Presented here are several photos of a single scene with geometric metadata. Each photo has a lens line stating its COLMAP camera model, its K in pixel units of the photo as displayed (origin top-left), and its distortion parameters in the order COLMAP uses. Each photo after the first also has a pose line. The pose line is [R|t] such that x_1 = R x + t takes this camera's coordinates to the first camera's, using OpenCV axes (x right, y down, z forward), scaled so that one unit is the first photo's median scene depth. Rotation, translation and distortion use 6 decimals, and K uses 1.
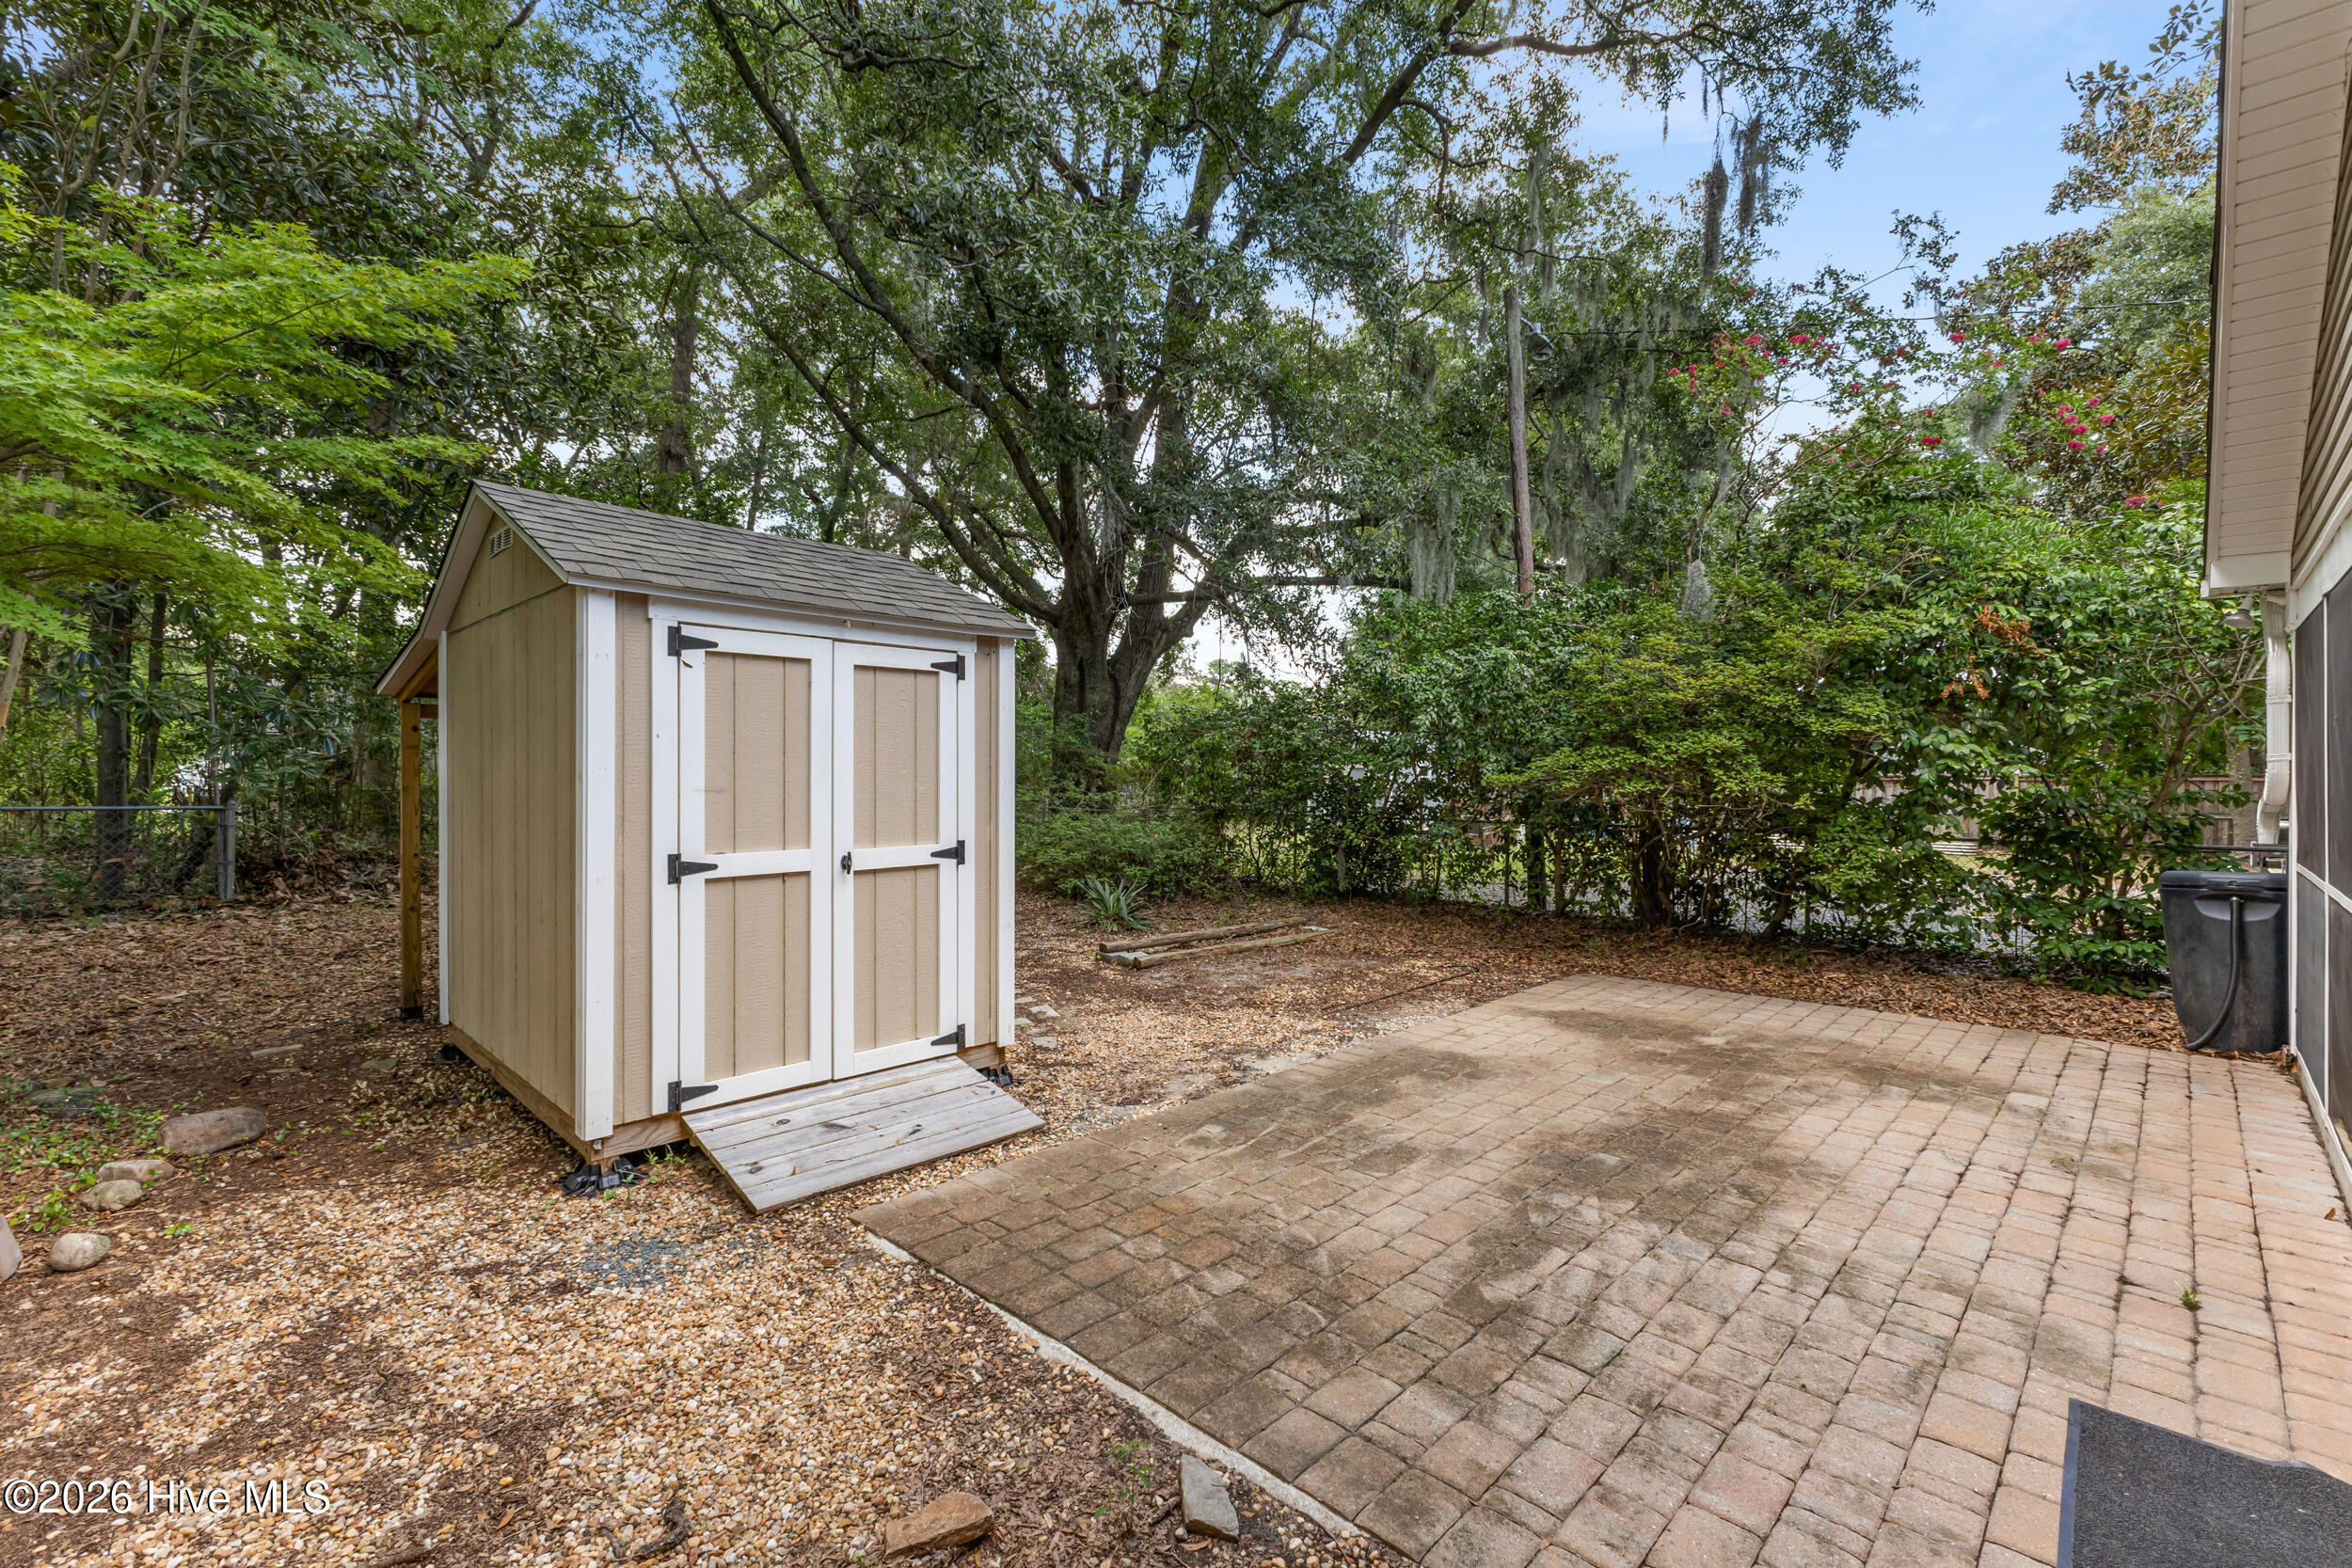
lens RADIAL K [[1008.7, 0, 1180.2], [0, 1008.7, 779.2], [0, 0, 1]] dist [0.017952, -0.008700]
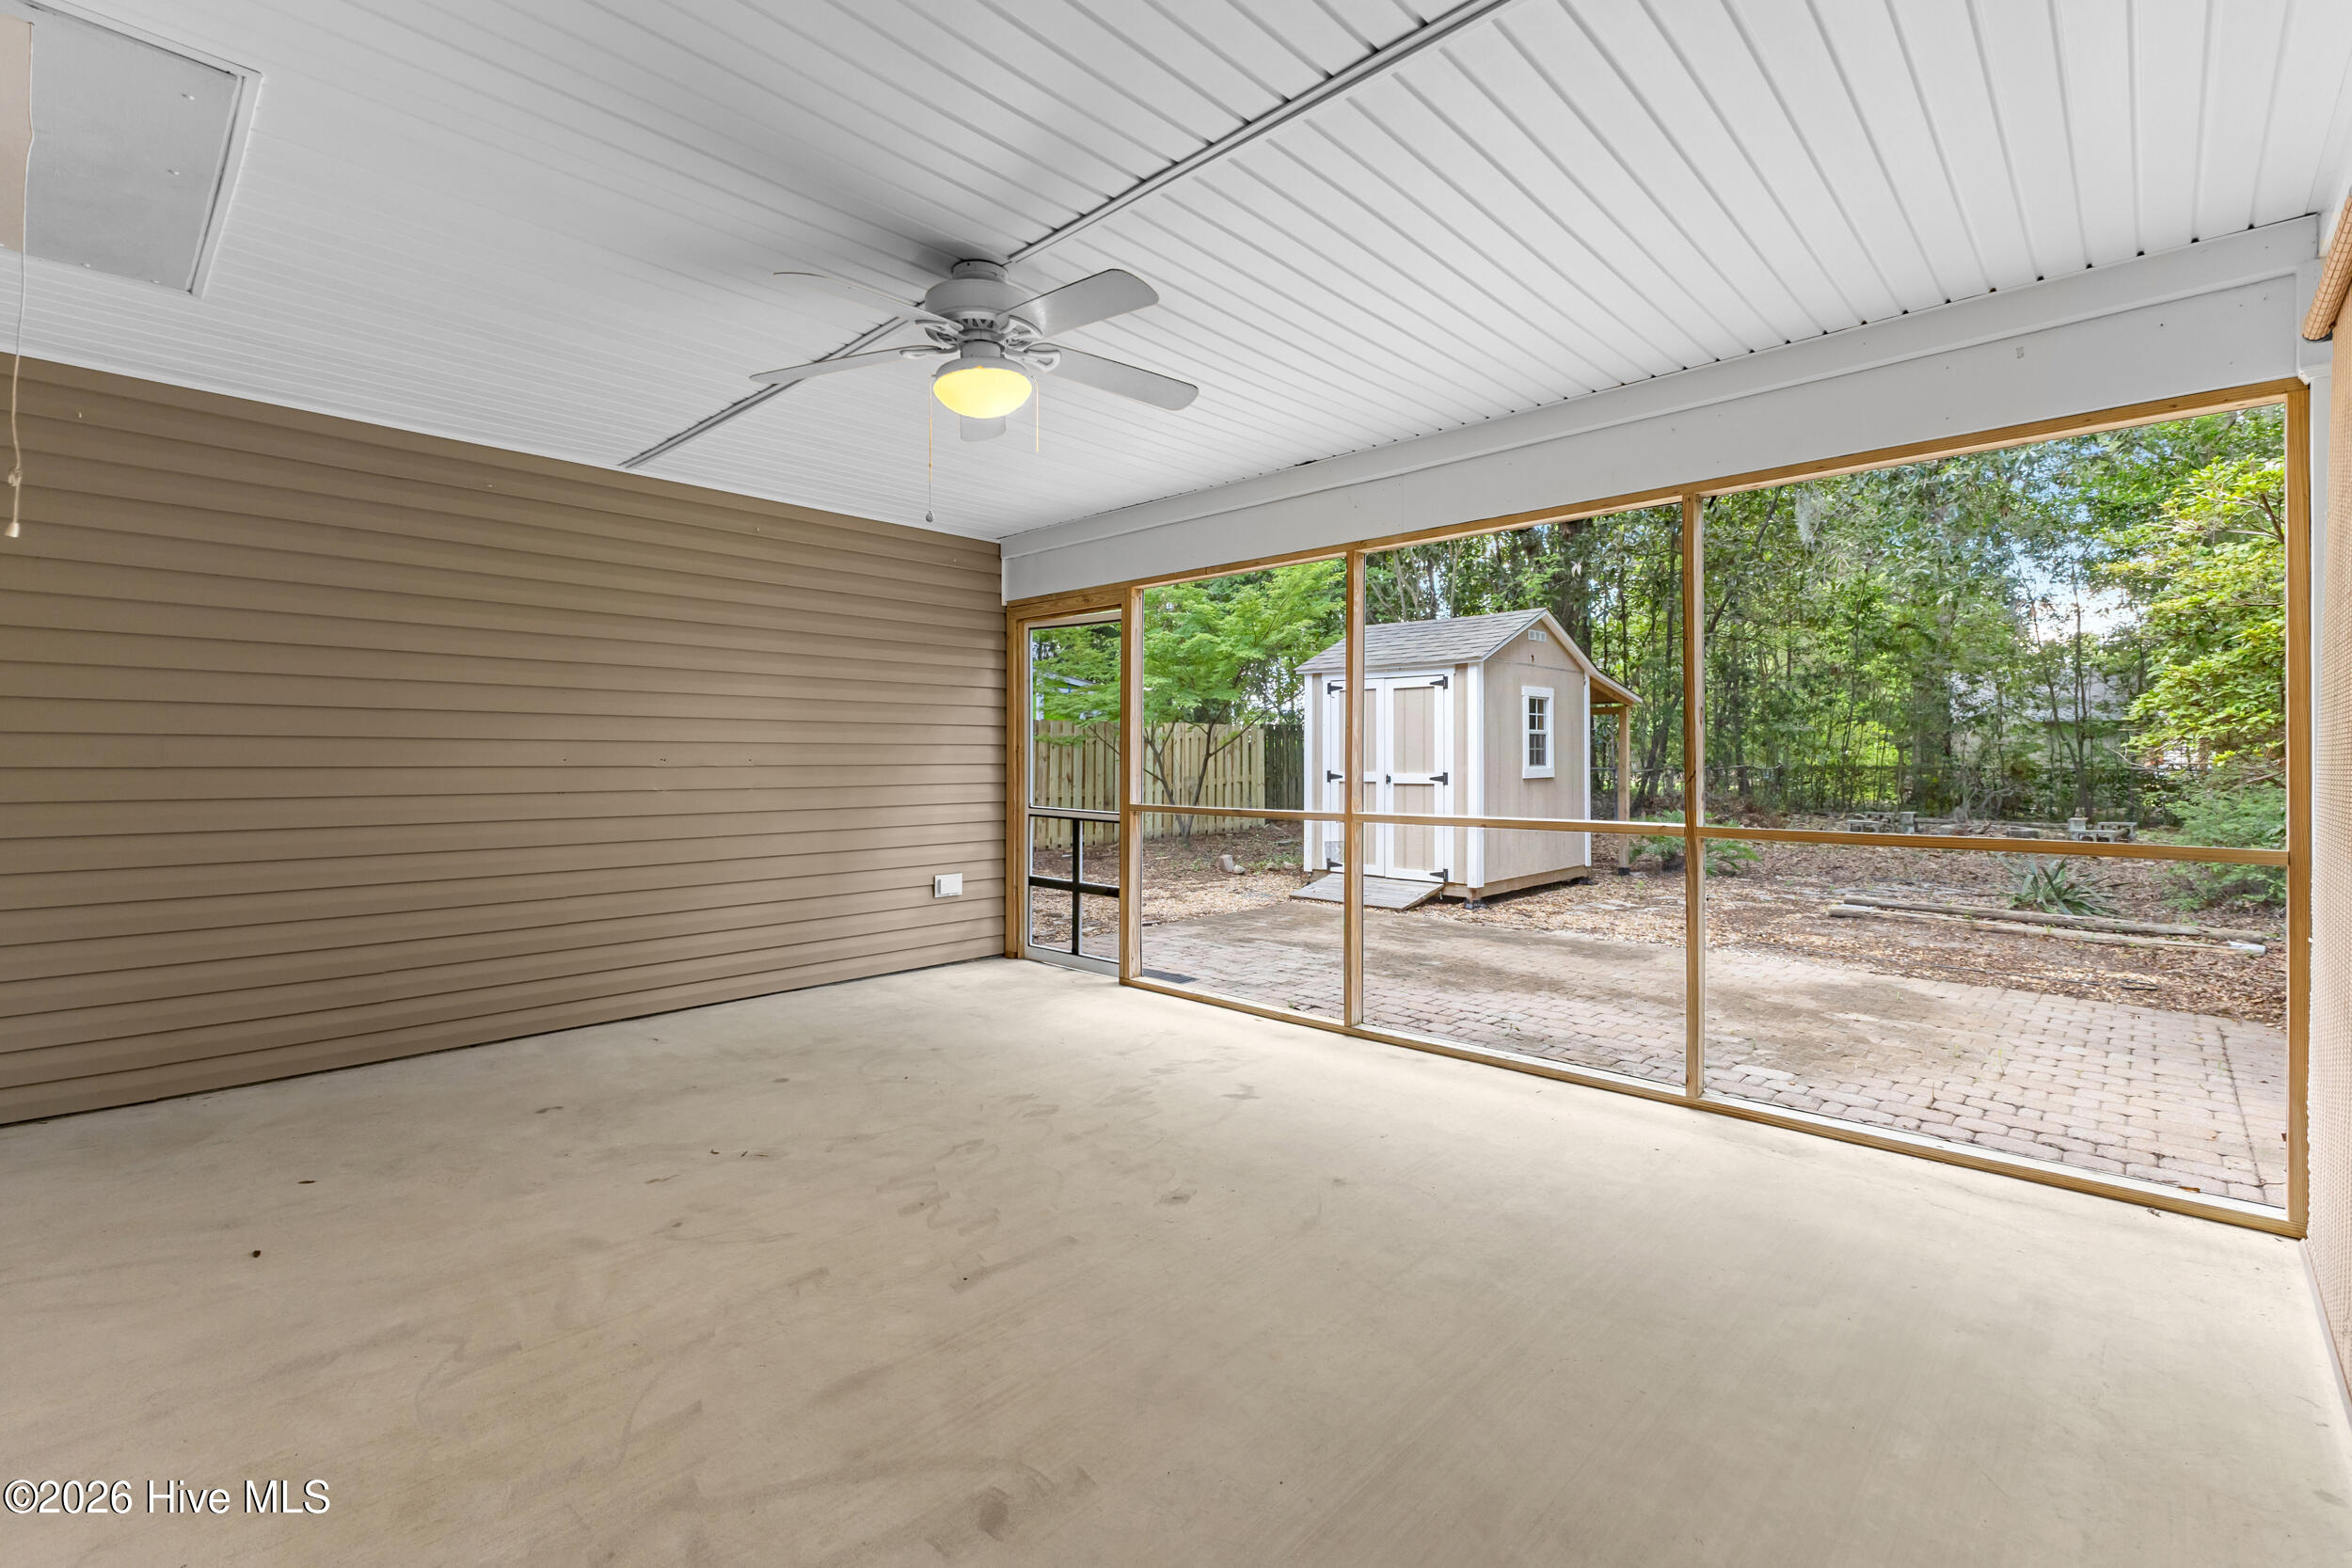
lens RADIAL K [[1025.6, 0, 1179.5], [0, 1025.6, 757.1], [0, 0, 1]] dist [0.000466, -0.000022]
pose [[0.021356, -0.002154, -0.999770, 1.730287], [-0.003435, 0.999992, -0.002228, 0.037868], [0.999766, 0.003482, 0.021348, 0.457407]]
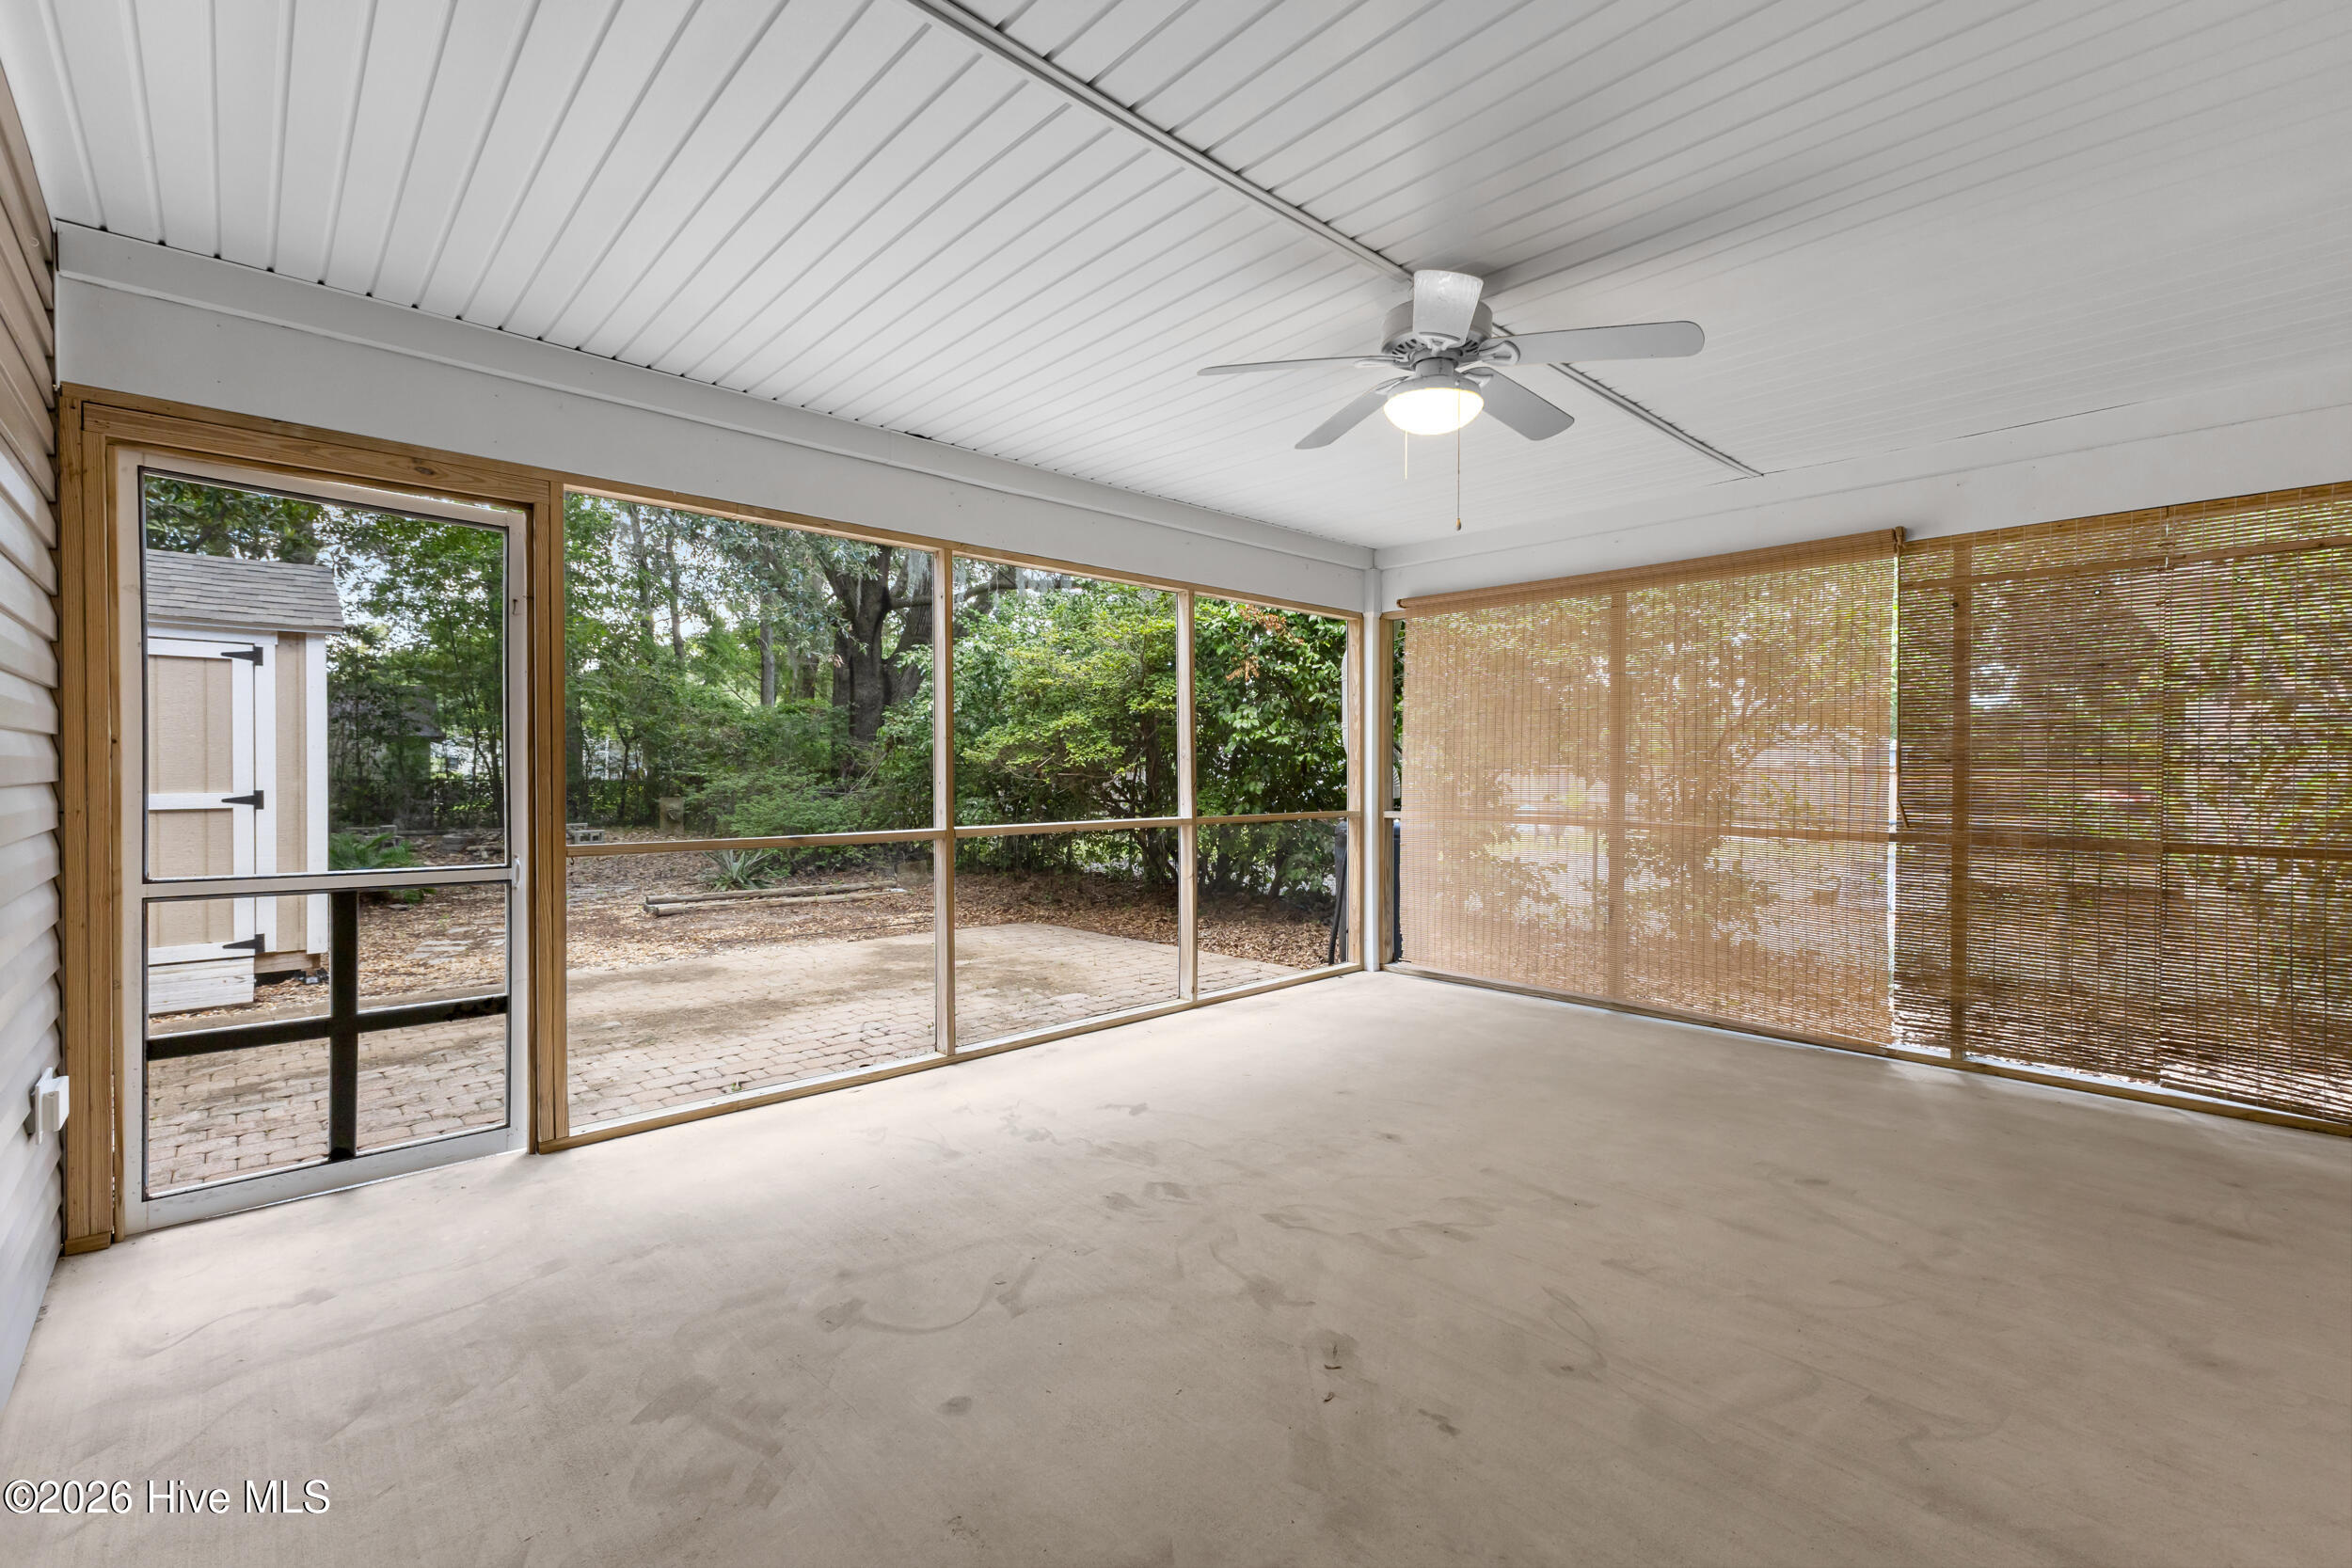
lens RADIAL K [[1008.7, 0, 1180.2], [0, 1008.7, 779.2], [0, 0, 1]] dist [0.017952, -0.008700]
pose [[0.999076, 0.001573, -0.042940, 1.016301], [-0.001398, 0.999991, 0.004106, 0.039370], [0.042946, -0.004042, 0.999069, -0.243888]]
